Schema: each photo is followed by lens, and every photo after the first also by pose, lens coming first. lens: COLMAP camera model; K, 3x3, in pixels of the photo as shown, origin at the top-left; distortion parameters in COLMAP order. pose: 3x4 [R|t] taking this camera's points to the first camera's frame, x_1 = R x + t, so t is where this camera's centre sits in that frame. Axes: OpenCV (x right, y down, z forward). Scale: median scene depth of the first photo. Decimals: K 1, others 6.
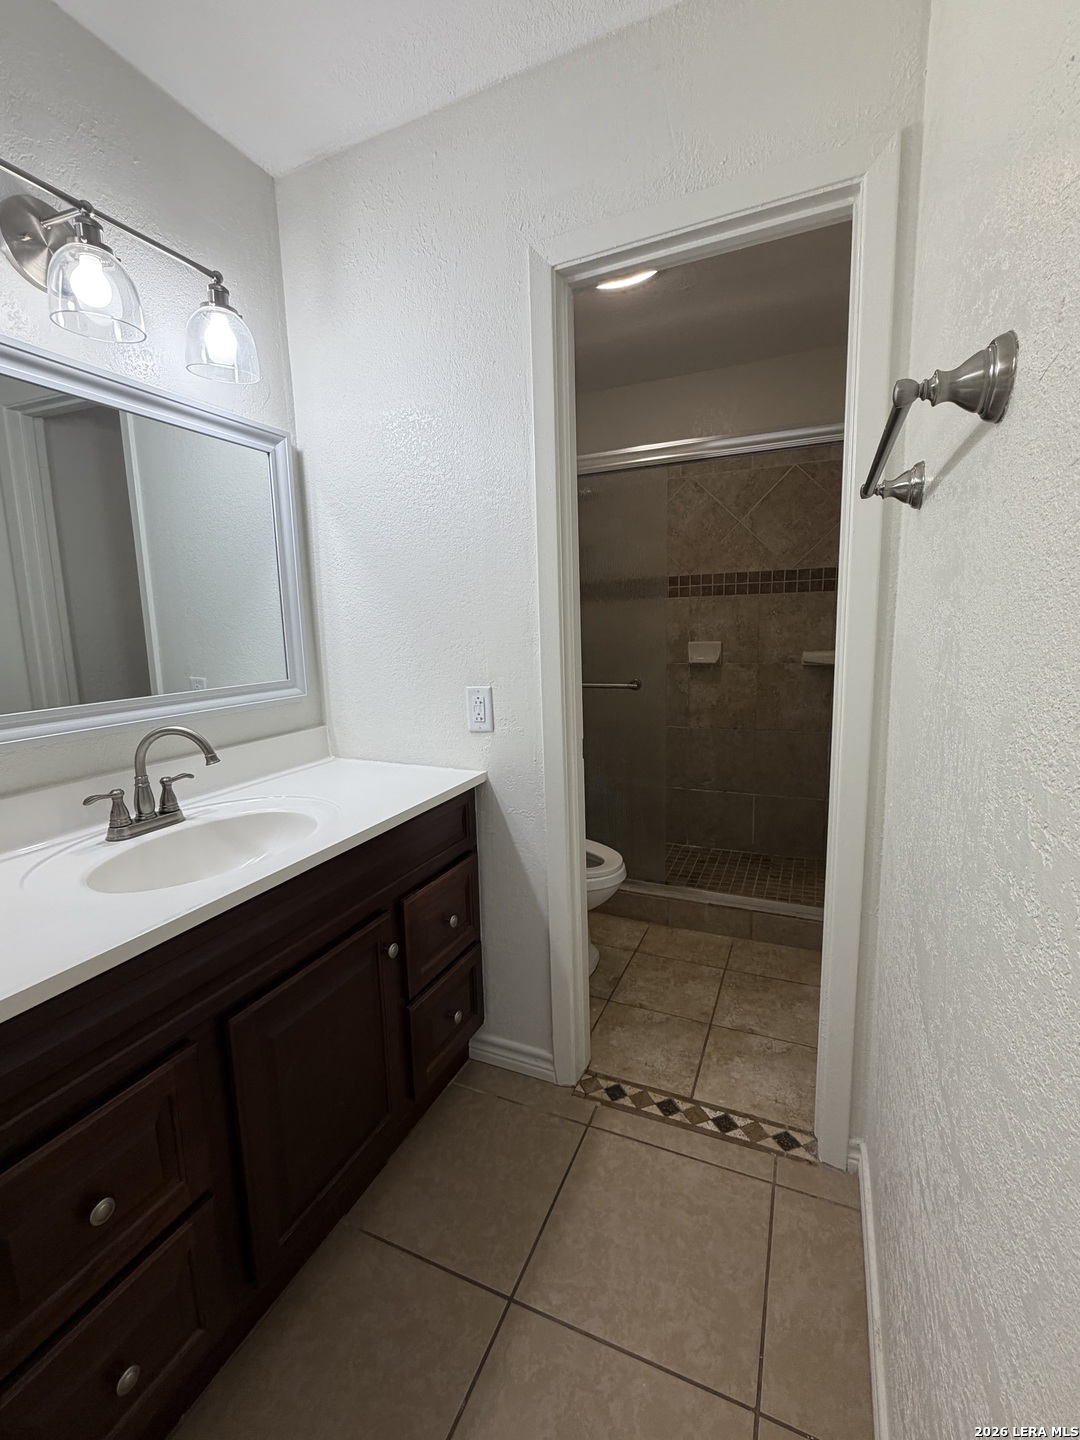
lens RADIAL K [[622.7, 0, 539.6], [0, 622.7, 721.9], [0, 0, 1]] dist [0.001172, -0.000126]
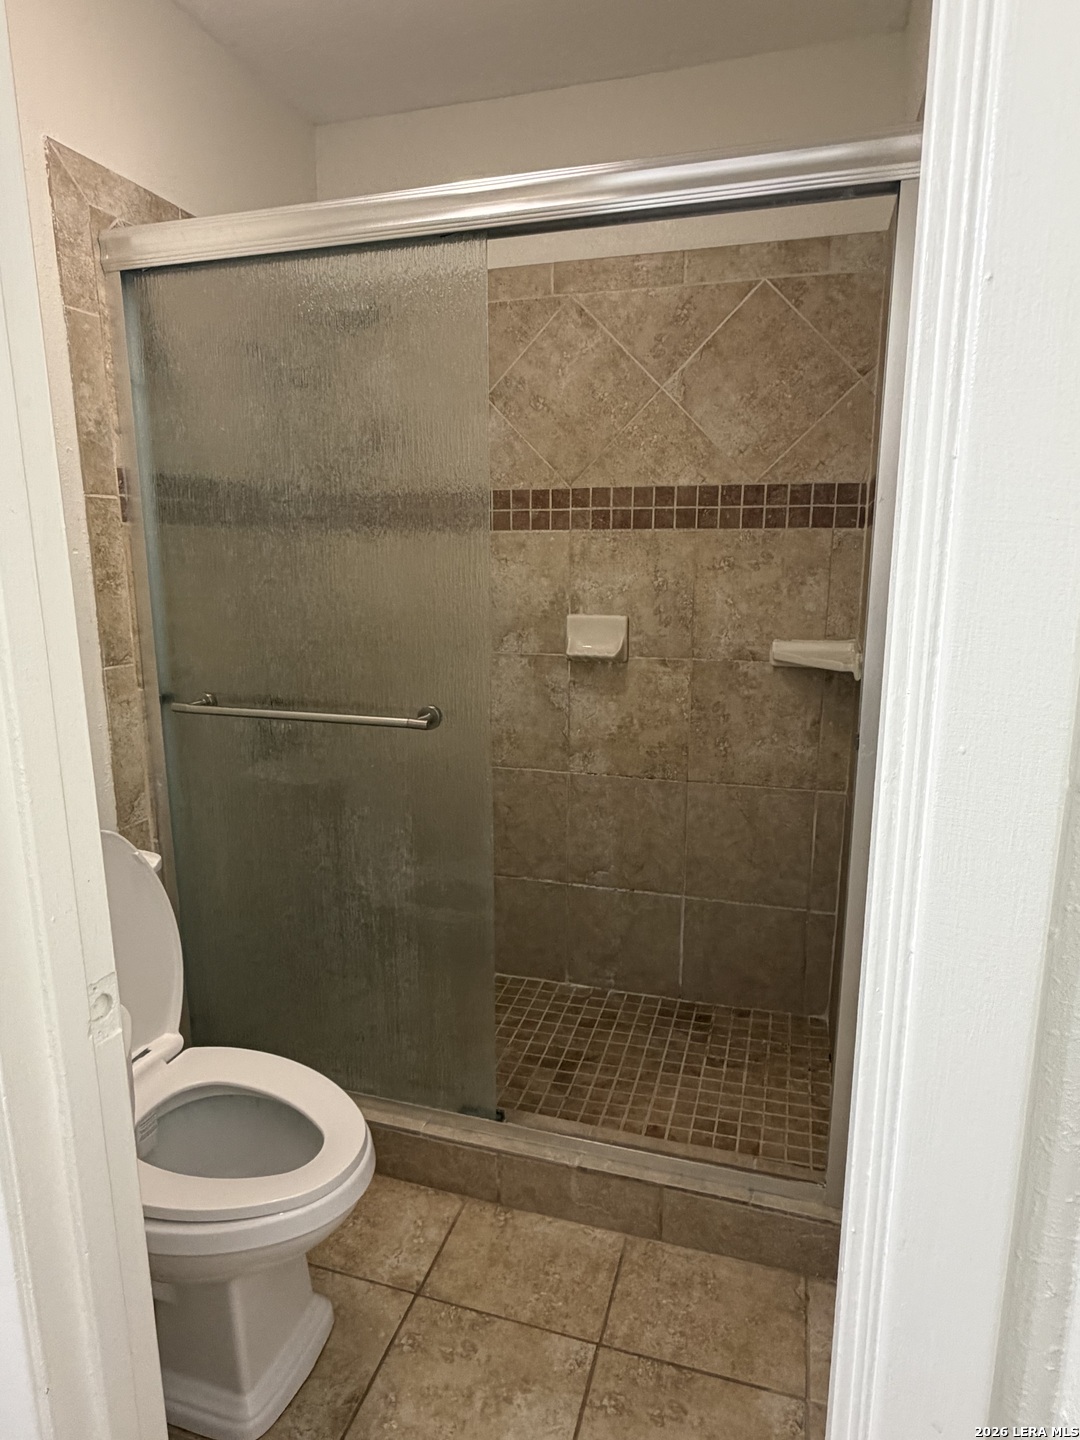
lens RADIAL K [[839.3, 0, 542.5], [0, 839.3, 715.8], [0, 0, 1]] dist [0.001998, 0.000982]
pose [[0.991823, 0.003054, 0.127588, 0.131977], [-0.007639, 0.999342, 0.035460, -0.070451], [-0.127396, -0.036145, 0.991193, 0.301914]]
